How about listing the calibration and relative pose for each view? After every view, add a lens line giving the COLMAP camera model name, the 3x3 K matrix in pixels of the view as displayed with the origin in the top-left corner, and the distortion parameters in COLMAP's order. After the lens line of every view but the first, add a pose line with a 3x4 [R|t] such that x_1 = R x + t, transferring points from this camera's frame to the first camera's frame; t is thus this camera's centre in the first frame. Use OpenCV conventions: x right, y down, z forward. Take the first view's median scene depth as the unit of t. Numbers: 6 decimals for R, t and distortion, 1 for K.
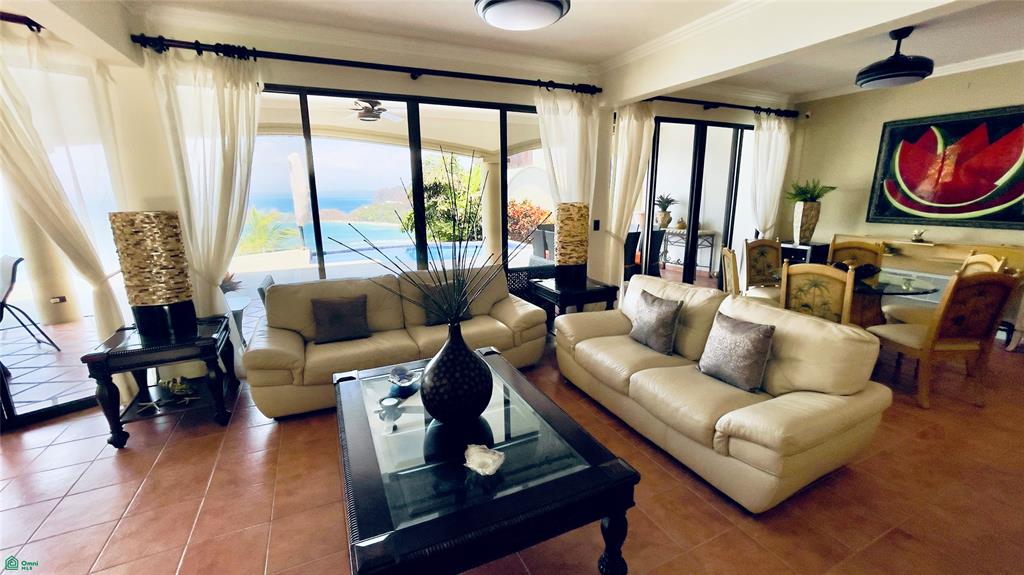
lens RADIAL K [[414.2, 0, 512.8], [0, 414.2, 284.5], [0, 0, 1]] dist [-0.010699, 0.005042]
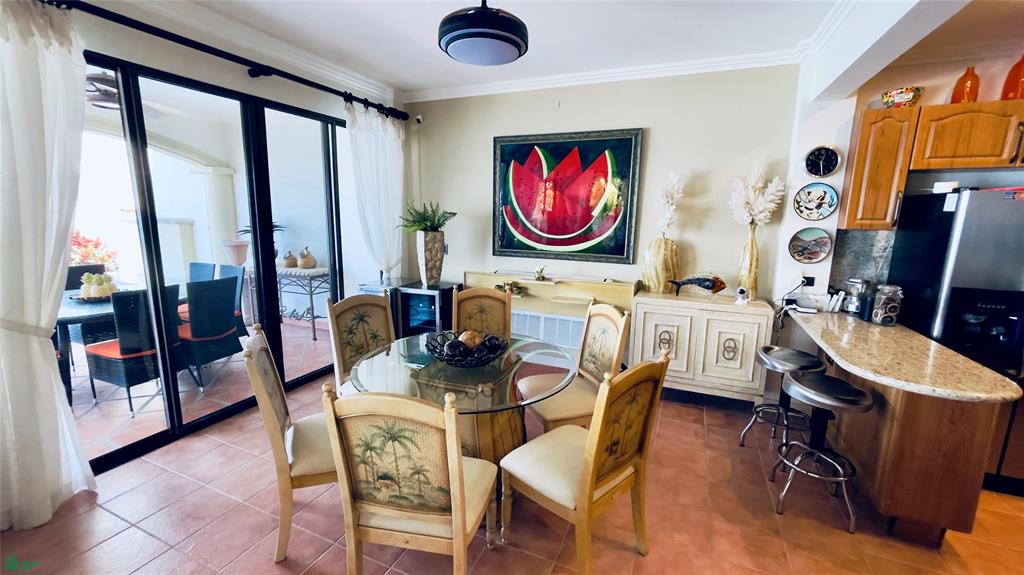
lens RADIAL K [[414.2, 0, 508.9], [0, 414.2, 289.7], [0, 0, 1]] dist [-0.010699, 0.005042]
pose [[0.757435, -0.098072, 0.645503, 0.334255], [0.121490, 0.992558, 0.008243, -0.085083], [-0.641508, 0.072179, 0.763713, 0.343671]]
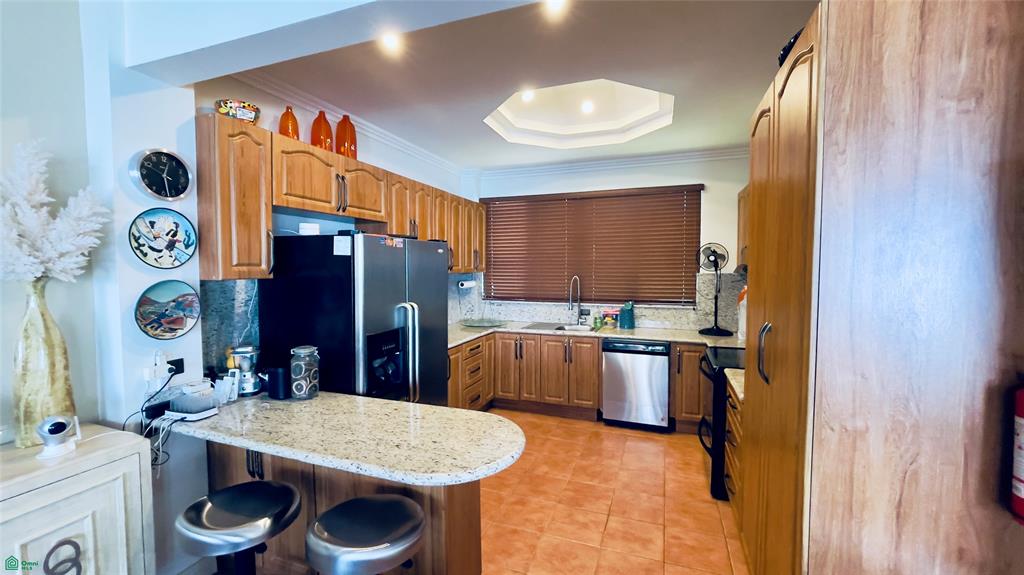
lens RADIAL K [[414.2, 0, 511.4], [0, 414.2, 286.0], [0, 0, 1]] dist [-0.010699, 0.005042]
pose [[-0.686630, -0.022571, 0.726657, 0.588744], [0.168564, 0.967338, 0.189326, -0.128909], [-0.707196, 0.252485, -0.660398, 0.538254]]
